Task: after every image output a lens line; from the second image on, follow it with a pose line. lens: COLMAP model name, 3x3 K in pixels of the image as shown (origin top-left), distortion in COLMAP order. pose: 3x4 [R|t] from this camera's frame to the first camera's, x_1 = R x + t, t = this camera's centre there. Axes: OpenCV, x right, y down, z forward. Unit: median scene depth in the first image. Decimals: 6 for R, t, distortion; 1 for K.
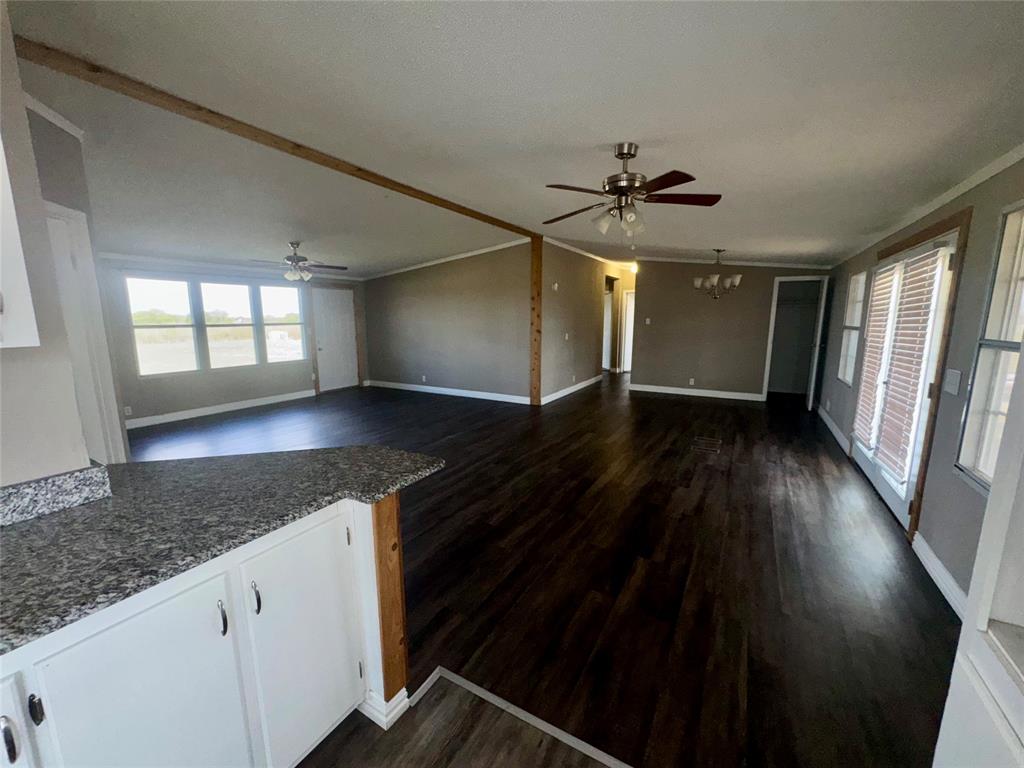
lens RADIAL K [[410.3, 0, 512.0], [0, 410.3, 384.0], [0, 0, 1]] dist [0.002513, -0.000386]
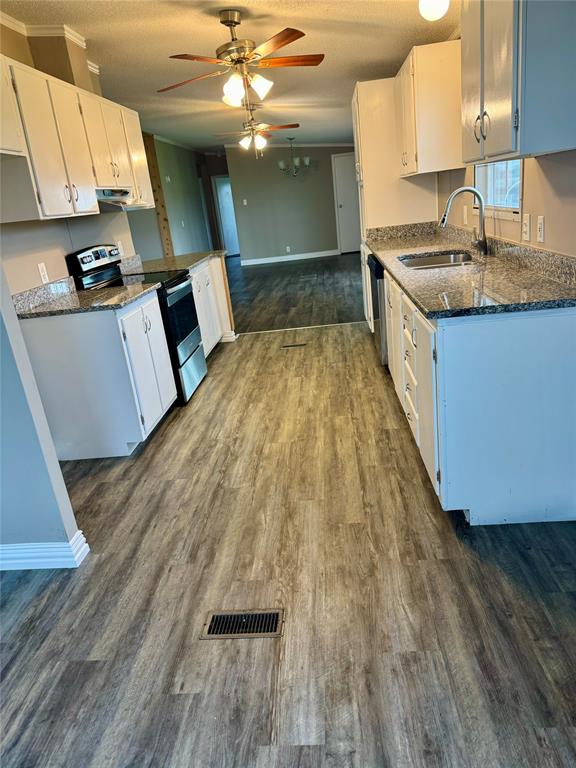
lens RADIAL K [[547.6, 0, 288.0], [0, 547.6, 384.0], [0, 0, 1]] dist [0.131080, -0.200012]
pose [[0.890726, -0.243514, 0.383807, -0.760899], [0.189248, 0.966399, 0.173950, 0.253716], [-0.413270, -0.082307, 0.906881, -1.364952]]
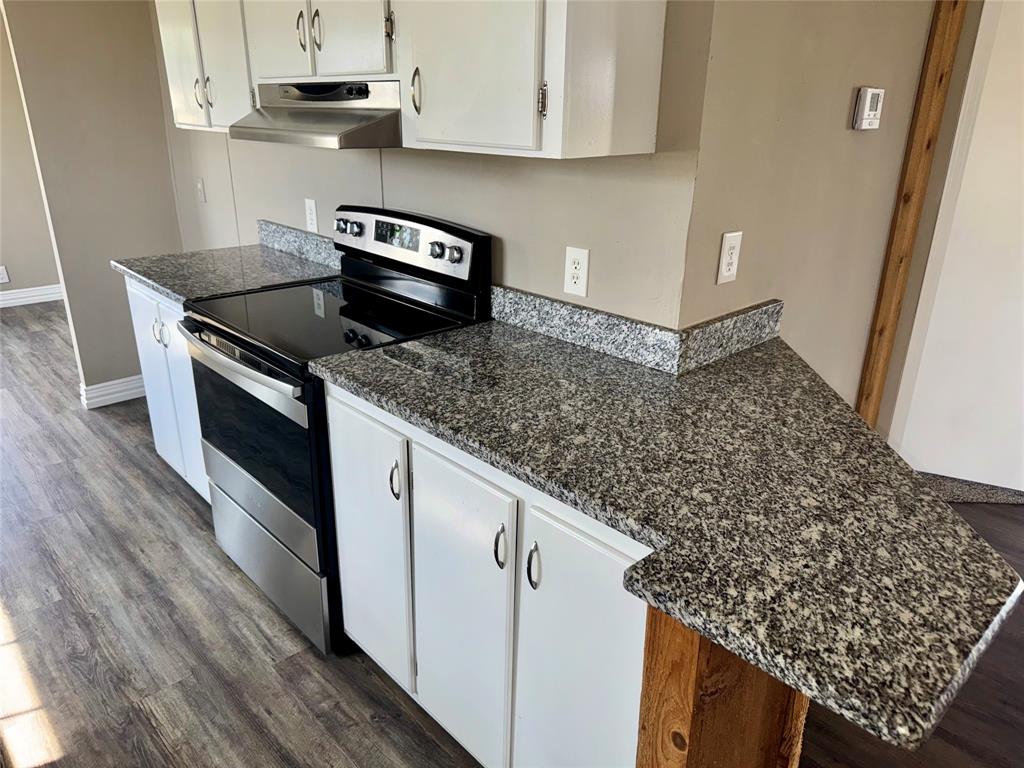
lens RADIAL K [[730.1, 0, 512.0], [0, 730.1, 384.0], [0, 0, 1]] dist [0.131080, -0.200012]
pose [[-0.299627, 0.339244, -0.891705, 0.140295], [-0.169058, 0.900976, 0.399578, -0.086852], [0.938958, 0.270474, -0.212605, 0.431746]]
